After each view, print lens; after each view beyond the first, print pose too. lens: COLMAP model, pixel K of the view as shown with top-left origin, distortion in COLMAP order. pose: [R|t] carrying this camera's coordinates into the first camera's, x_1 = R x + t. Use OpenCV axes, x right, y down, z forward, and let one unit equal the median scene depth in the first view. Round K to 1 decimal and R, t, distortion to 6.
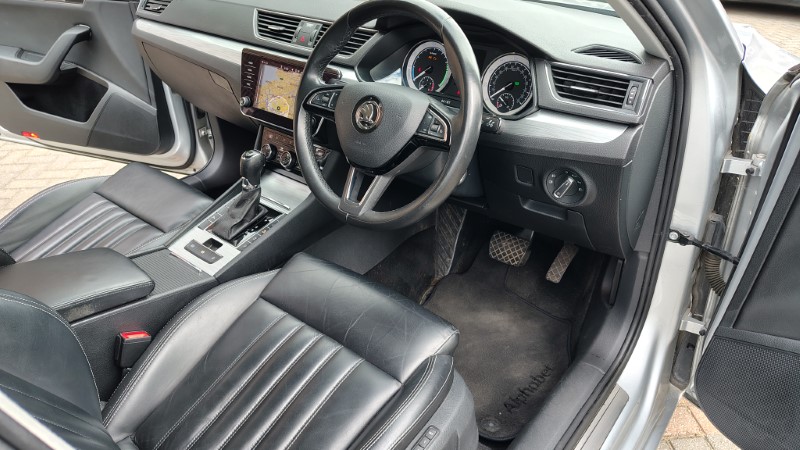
lens RADIAL K [[549.5, 0, 400.0], [0, 549.5, 225.0], [0, 0, 1]] dist [0.064013, -0.085904]
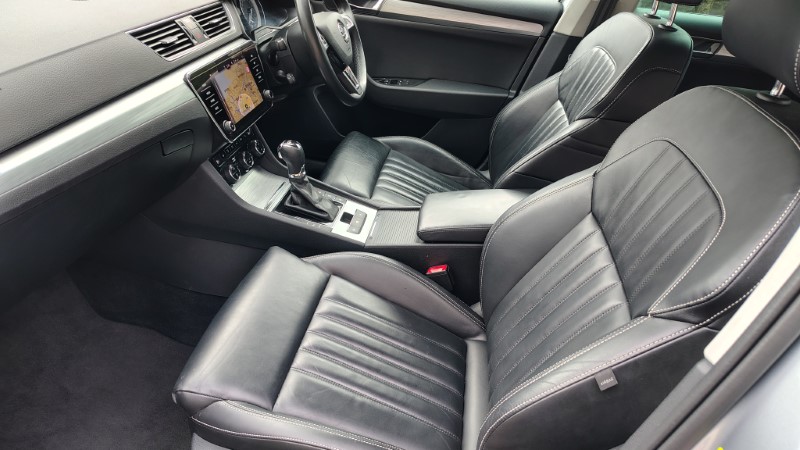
lens RADIAL K [[549.5, 0, 400.0], [0, 549.5, 225.0], [0, 0, 1]] dist [0.064013, -0.085904]
pose [[-0.503911, -0.477008, 0.720095, -1.126753], [0.352955, 0.647184, 0.675703, -0.622669], [-0.788350, 0.594656, -0.157761, 1.046935]]
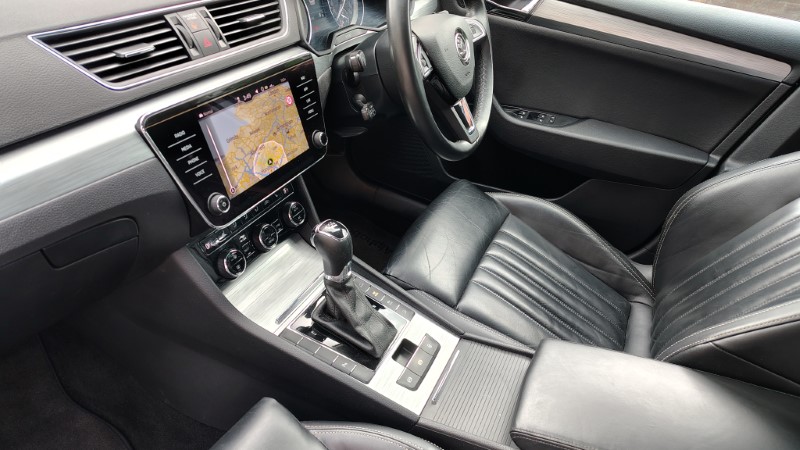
lens RADIAL K [[549.5, 0, 400.0], [0, 549.5, 225.0], [0, 0, 1]] dist [0.064013, -0.085904]
pose [[-0.238301, -0.568127, 0.787683, -0.745722], [0.373537, 0.695043, 0.614317, -0.468445], [-0.896484, 0.440621, 0.046587, 0.863453]]
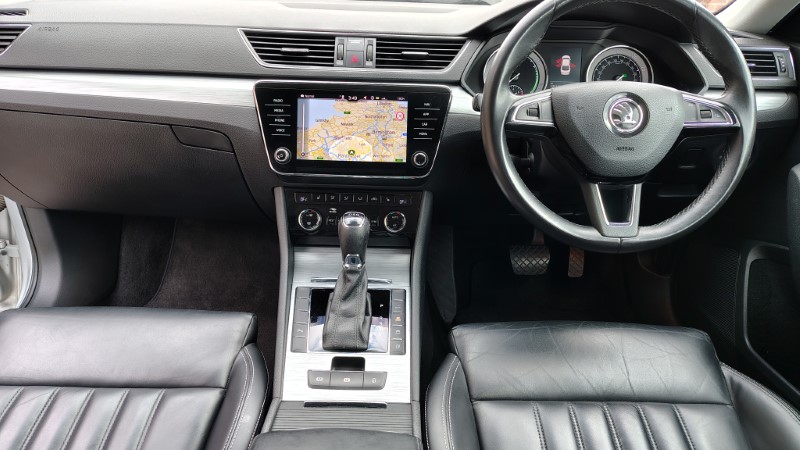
lens RADIAL K [[549.5, 0, 400.0], [0, 549.5, 225.0], [0, 0, 1]] dist [0.064013, -0.085904]
pose [[0.777349, -0.226958, 0.586701, -0.606119], [0.291798, 0.956335, -0.016670, -0.088329], [-0.557299, 0.184157, 0.809632, 0.390981]]
